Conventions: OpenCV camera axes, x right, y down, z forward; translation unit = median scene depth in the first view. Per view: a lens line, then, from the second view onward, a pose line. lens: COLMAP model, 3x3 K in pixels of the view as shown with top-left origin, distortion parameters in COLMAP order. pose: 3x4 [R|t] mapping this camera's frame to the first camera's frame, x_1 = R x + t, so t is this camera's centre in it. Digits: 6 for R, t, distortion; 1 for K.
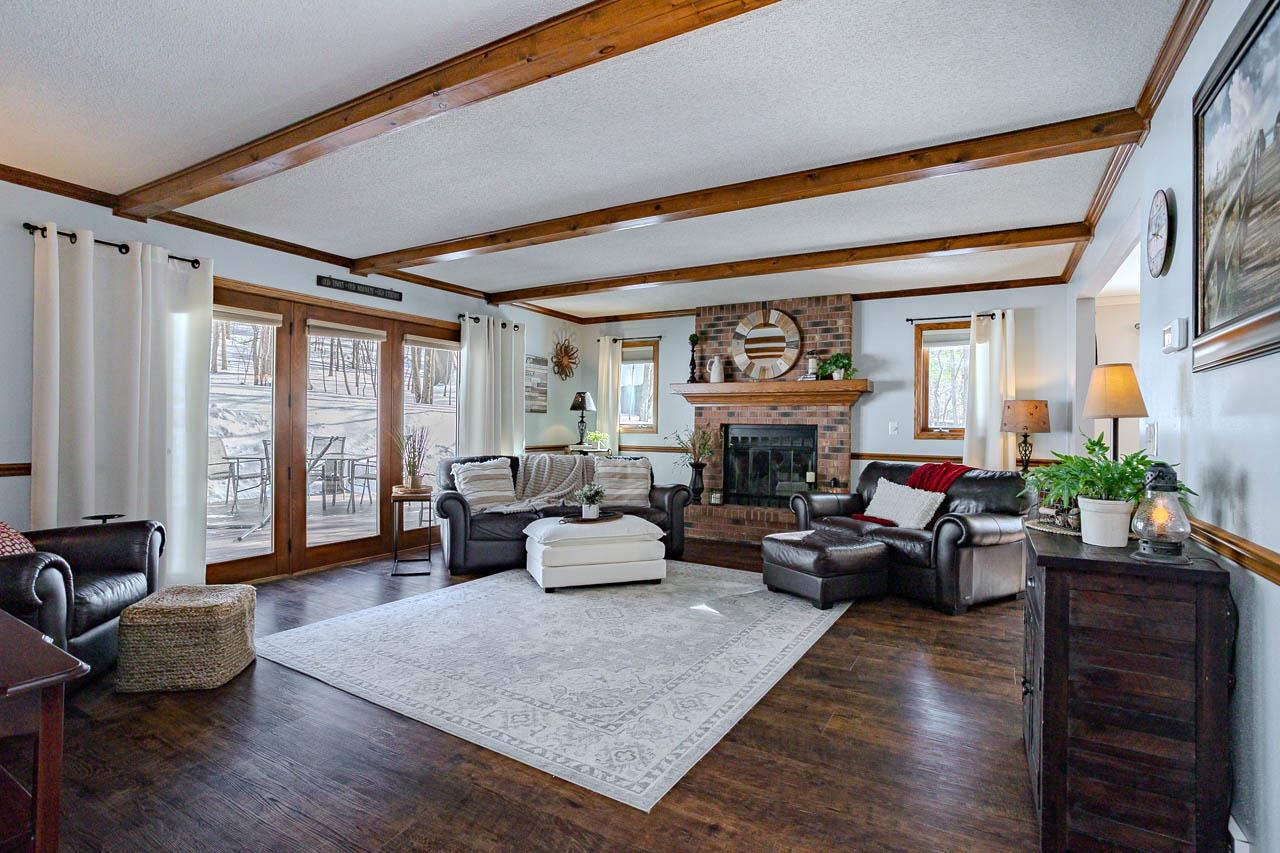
lens RADIAL K [[612.2, 0, 637.1], [0, 612.2, 426.2], [0, 0, 1]] dist [-0.031341, 0.006145]
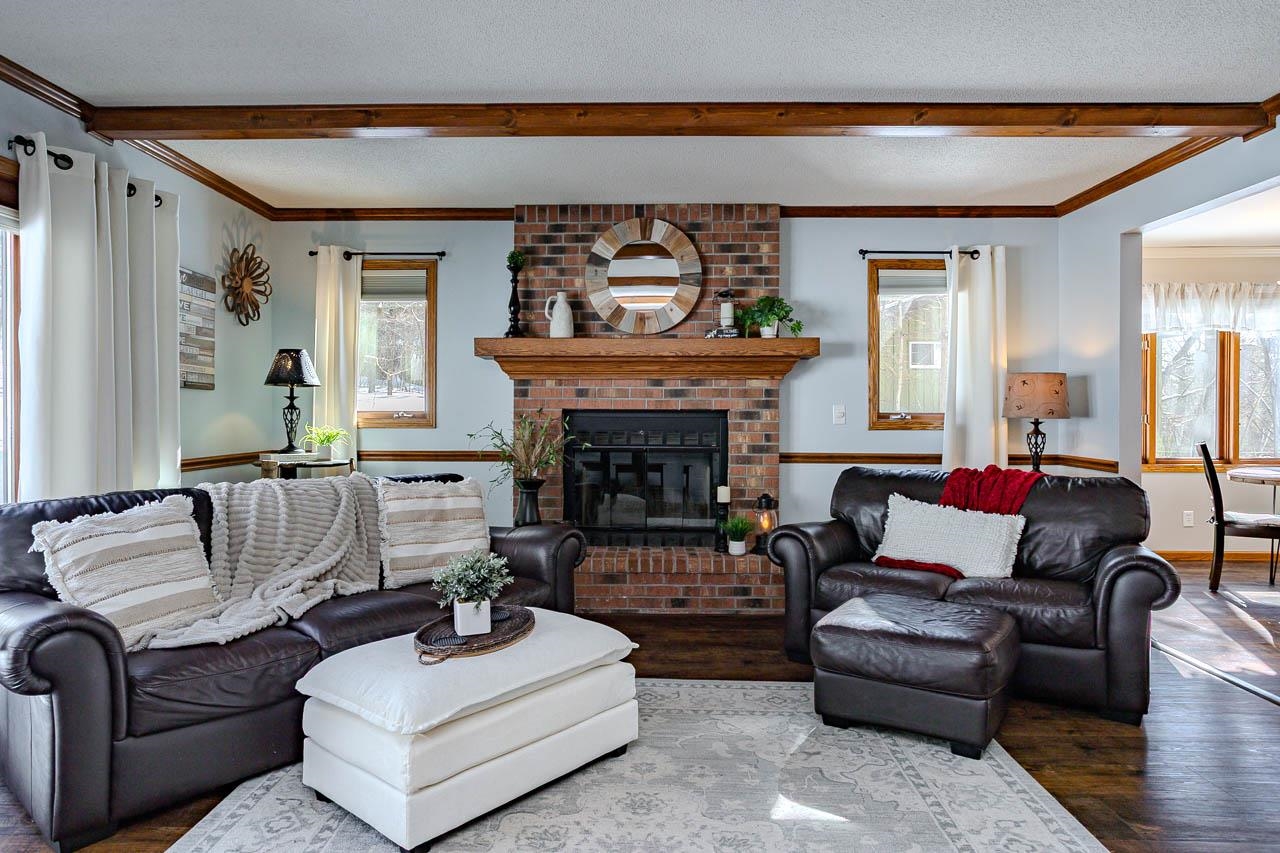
lens RADIAL K [[773.5, 0, 631.4], [0, 773.5, 420.3], [0, 0, 1]] dist [-0.020645, 0.012955]
pose [[0.877375, -0.013963, 0.479602, -0.178807], [0.009018, 0.999880, 0.012612, -0.002478], [-0.479721, -0.006741, 0.877395, 0.362675]]
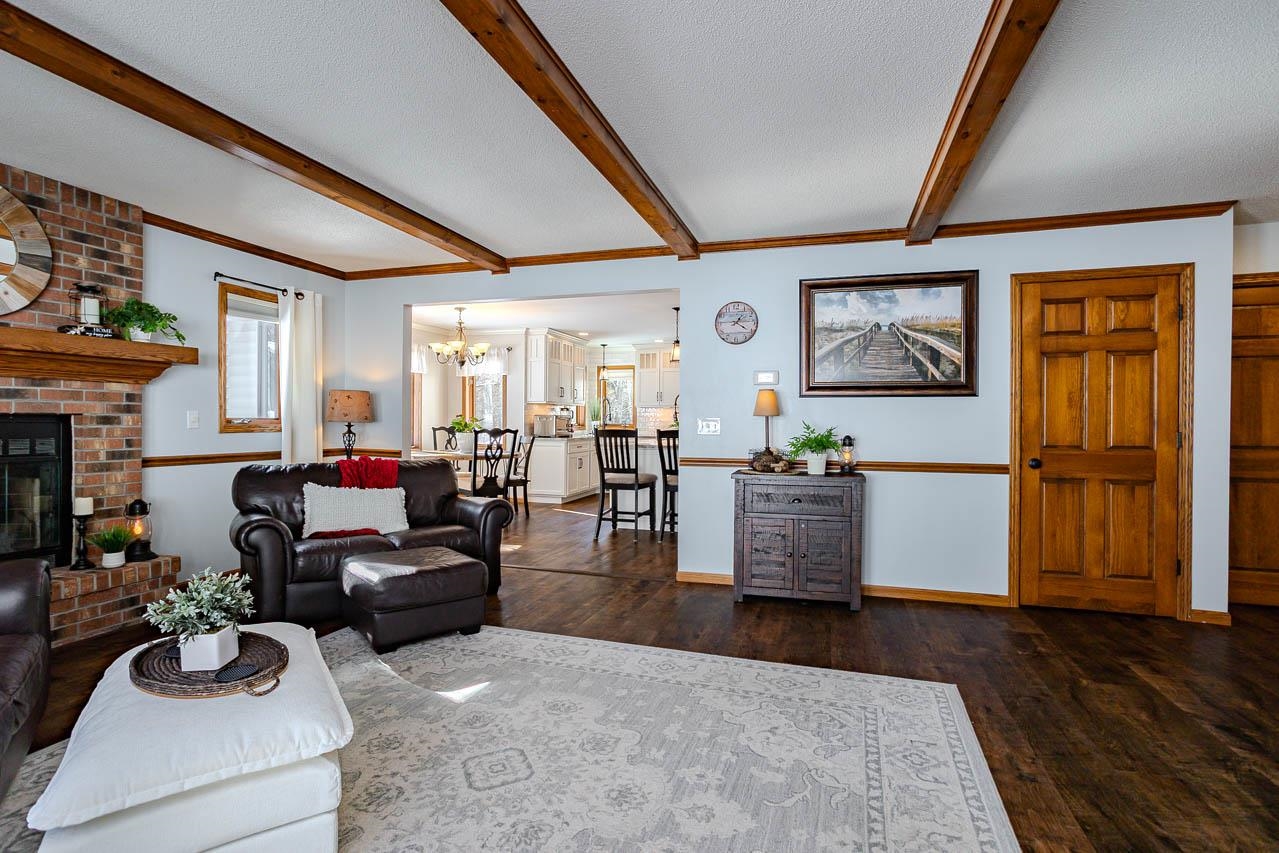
lens RADIAL K [[611.7, 0, 636.9], [0, 611.7, 428.4], [0, 0, 1]] dist [-0.031341, 0.006145]
pose [[-0.209440, -0.022434, 0.977564, -0.375841], [-0.005699, 0.999748, 0.021722, -0.004120], [-0.977805, -0.001022, -0.209515, 0.626204]]
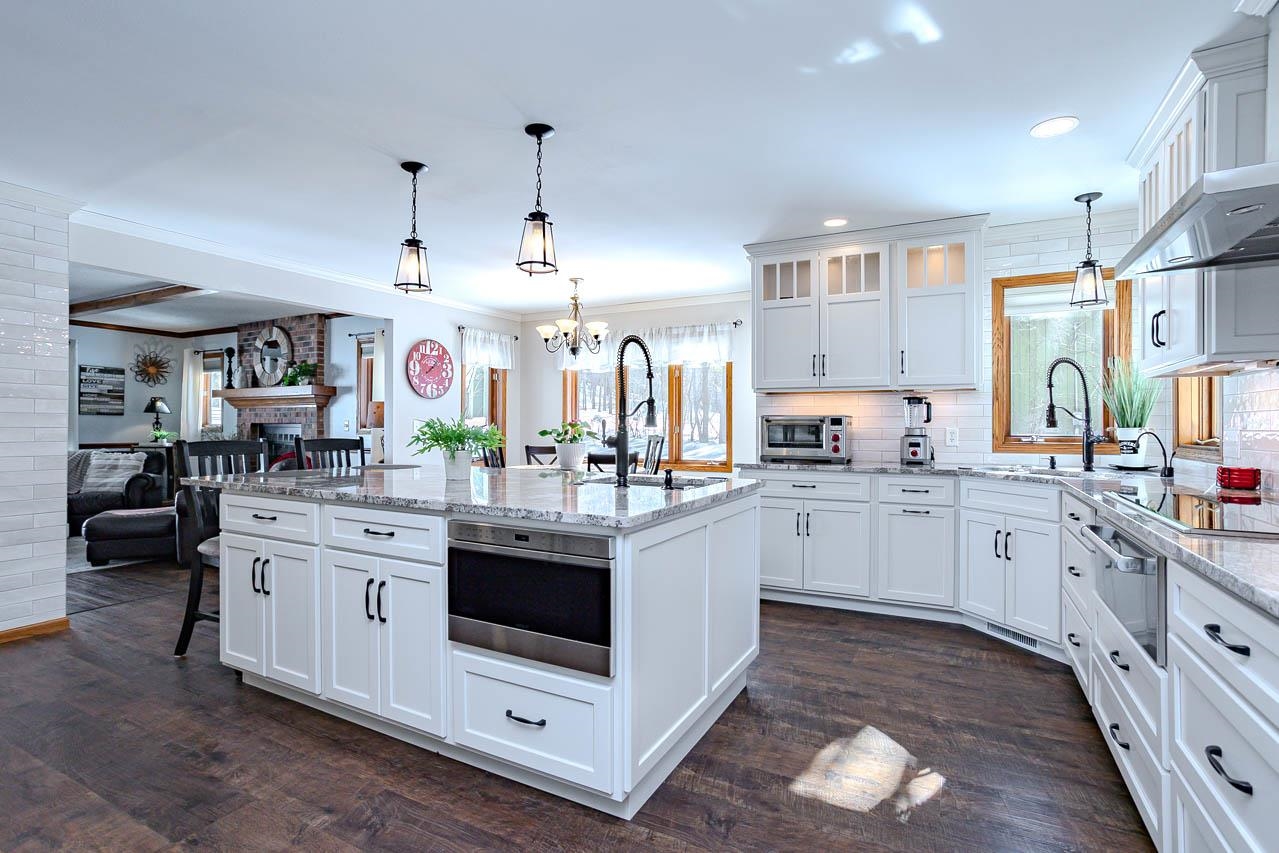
lens RADIAL K [[611.7, 0, 631.8], [0, 611.7, 429.4], [0, 0, 1]] dist [-0.031341, 0.006145]
pose [[0.999279, -0.006373, 0.037434, 0.921695], [0.006390, 0.999980, -0.000336, 0.014281], [-0.037432, 0.000575, 0.999299, -0.210896]]
